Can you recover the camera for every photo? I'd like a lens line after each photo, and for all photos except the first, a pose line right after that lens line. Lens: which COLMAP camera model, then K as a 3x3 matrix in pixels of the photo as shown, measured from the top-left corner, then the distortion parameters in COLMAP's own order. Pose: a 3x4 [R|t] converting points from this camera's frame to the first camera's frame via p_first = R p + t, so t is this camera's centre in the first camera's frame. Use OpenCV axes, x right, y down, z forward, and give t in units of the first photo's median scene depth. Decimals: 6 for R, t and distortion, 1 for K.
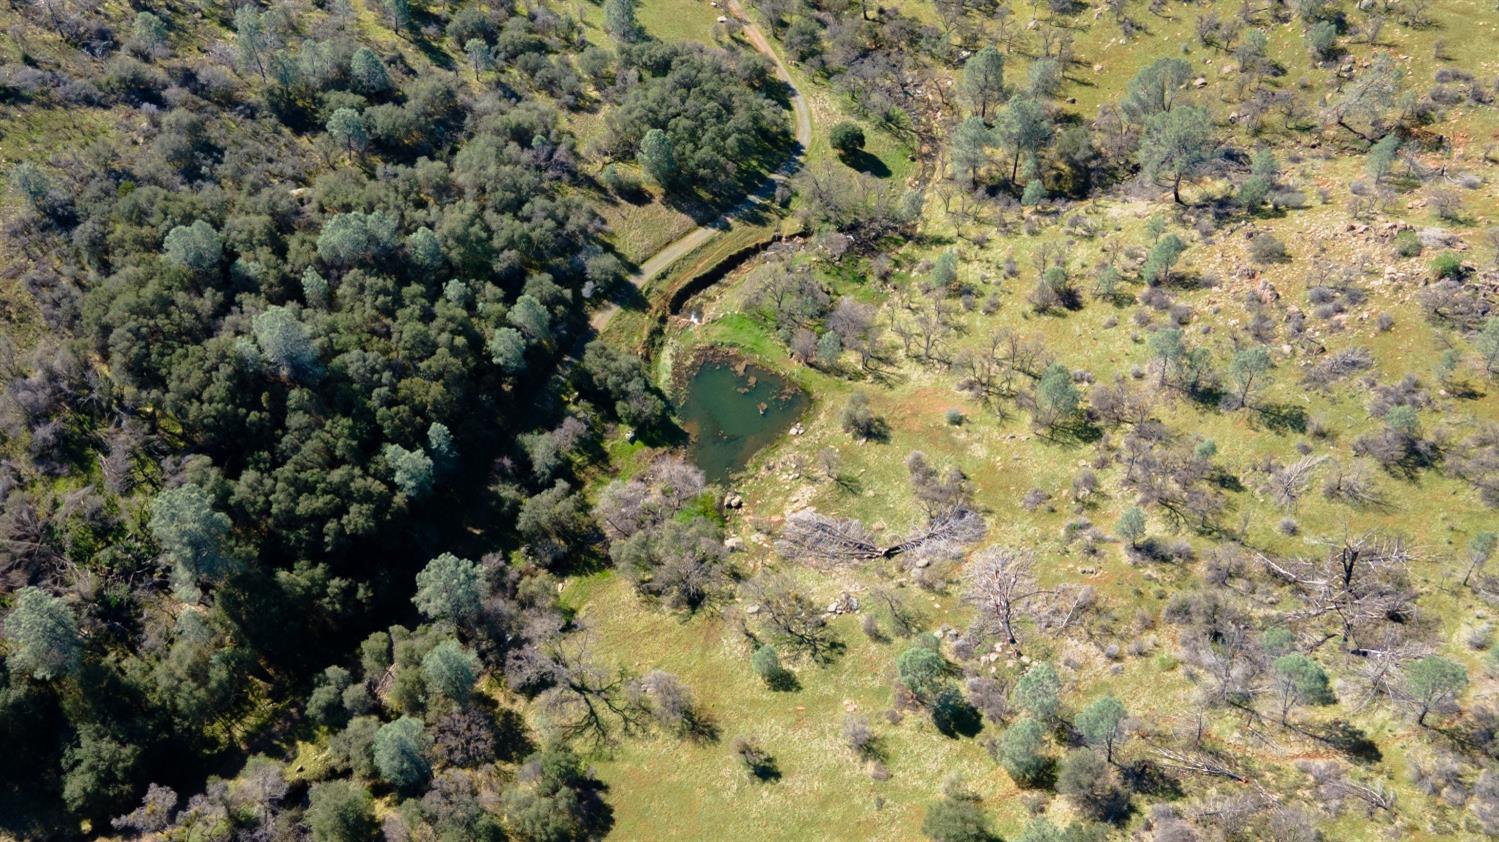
lens RADIAL K [[1100.8, 0, 749.5], [0, 1100.8, 421.0], [0, 0, 1]] dist [0.029195, 0.061852]
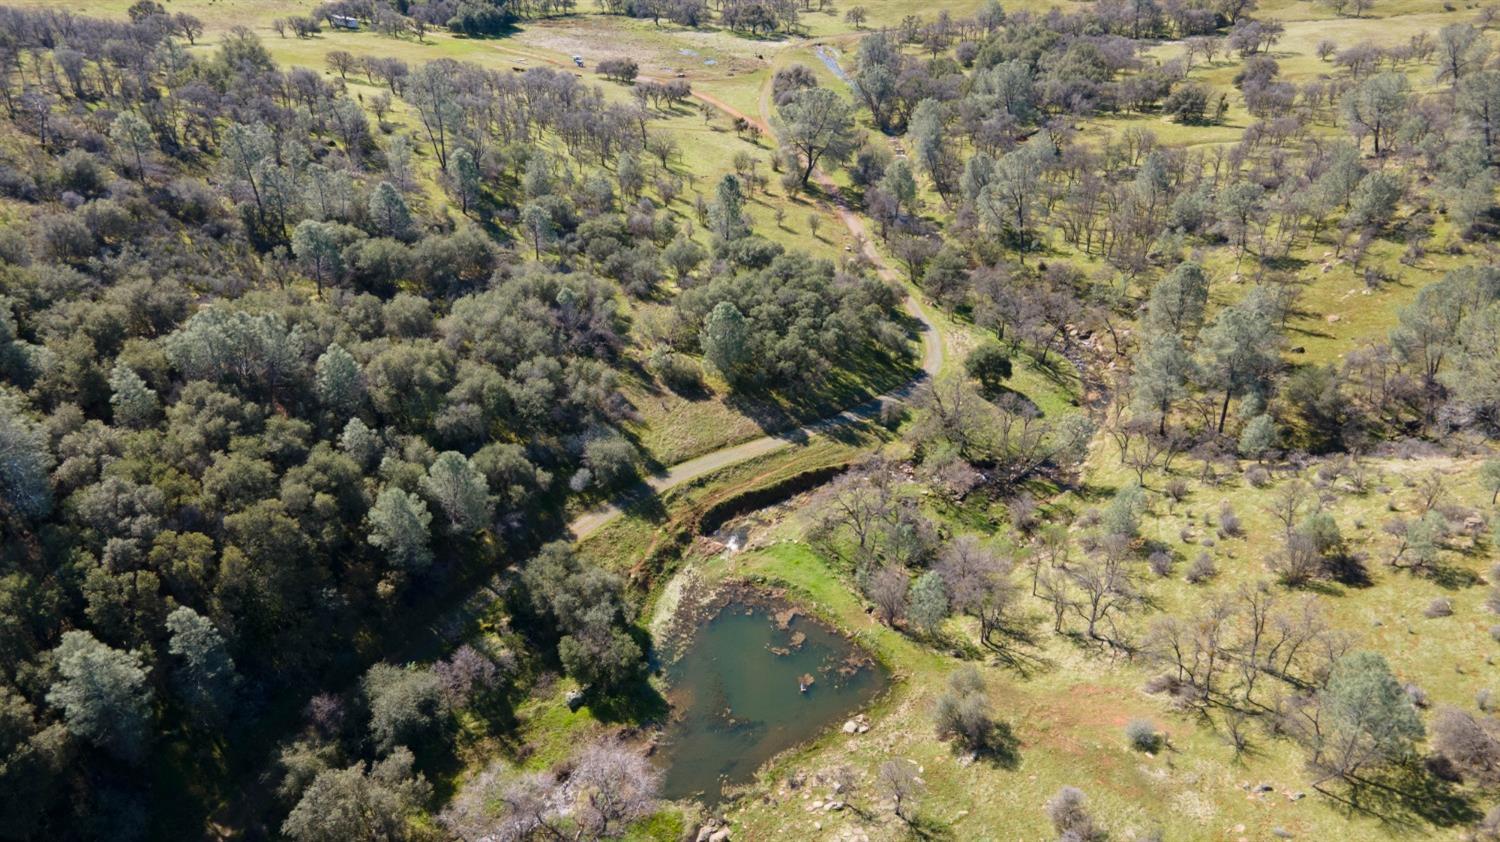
lens RADIAL K [[1101.6, 0, 750.0], [0, 1101.6, 421.0], [0, 0, 1]] dist [0.029195, 0.061852]
pose [[0.985443, 0.095423, -0.140703, 0.048278], [-0.132828, 0.948713, -0.286880, 0.026798], [0.106112, 0.301393, 0.947577, 0.349154]]
